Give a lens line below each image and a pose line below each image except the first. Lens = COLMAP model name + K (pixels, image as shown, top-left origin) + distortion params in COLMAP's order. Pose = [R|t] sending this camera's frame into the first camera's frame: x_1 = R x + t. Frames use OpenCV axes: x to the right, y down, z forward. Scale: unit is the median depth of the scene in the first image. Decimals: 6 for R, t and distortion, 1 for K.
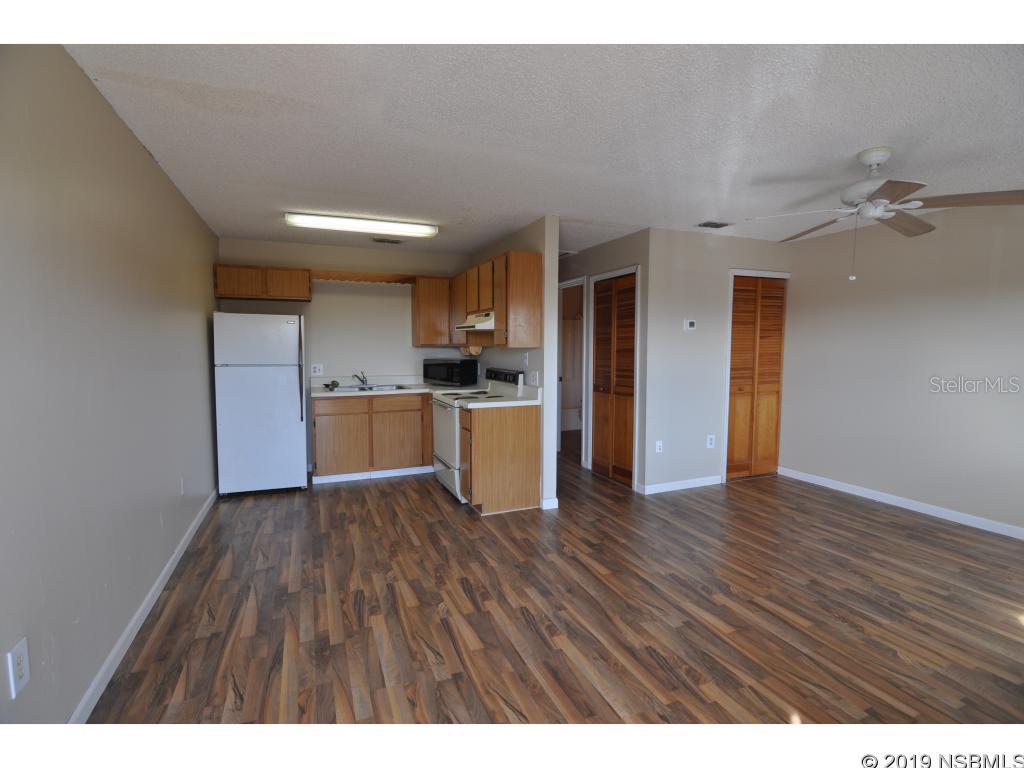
lens RADIAL K [[499.0, 0, 512.7], [0, 499.0, 382.6], [0, 0, 1]] dist [-0.011364, -0.006956]
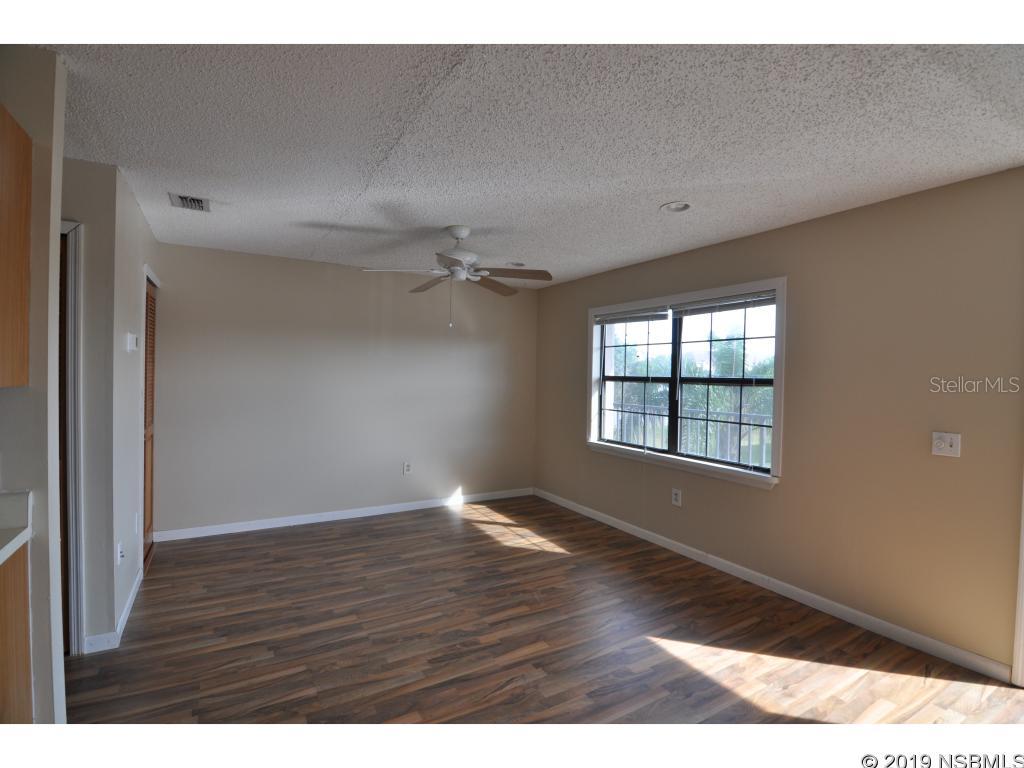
lens RADIAL K [[499.0, 0, 513.2], [0, 499.0, 383.4], [0, 0, 1]] dist [-0.011364, -0.006956]
pose [[-0.143263, -0.020997, 0.989462, -0.396129], [0.056146, 0.997992, 0.029307, -0.070110], [-0.988091, 0.059753, -0.141797, 0.752226]]
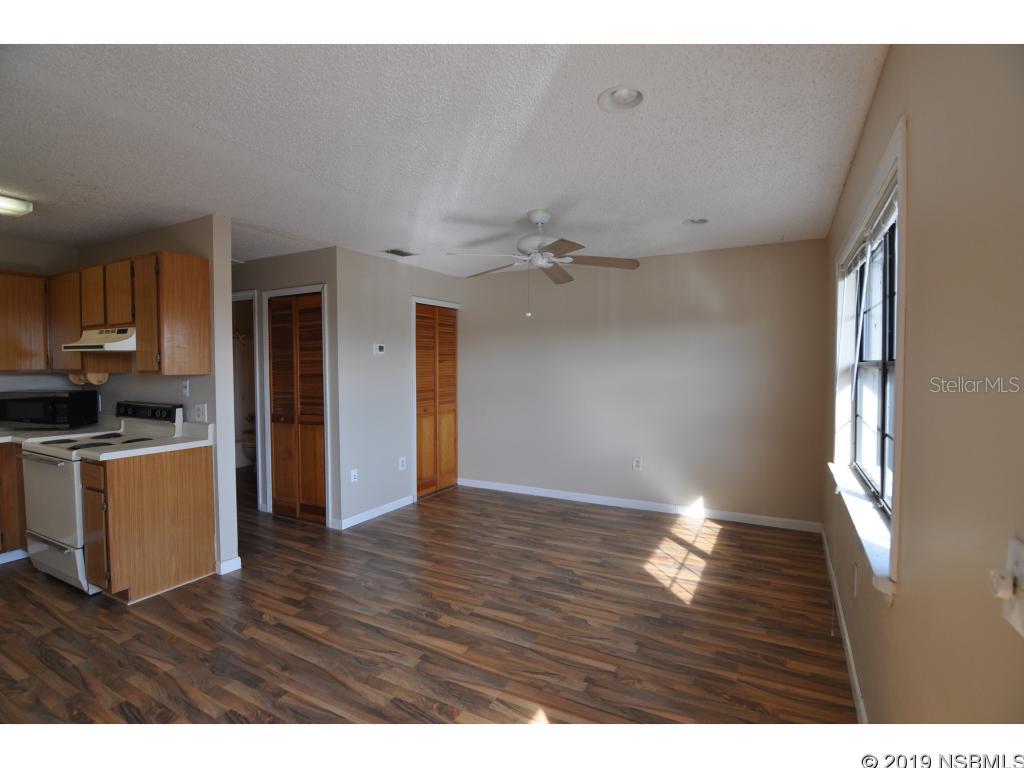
lens RADIAL K [[499.0, 0, 521.0], [0, 499.0, 382.2], [0, 0, 1]] dist [-0.011364, -0.006956]
pose [[0.774410, -0.024871, 0.632195, -0.068160], [0.049780, 0.998525, -0.021696, -0.016372], [-0.630722, 0.048272, 0.774506, 0.063296]]
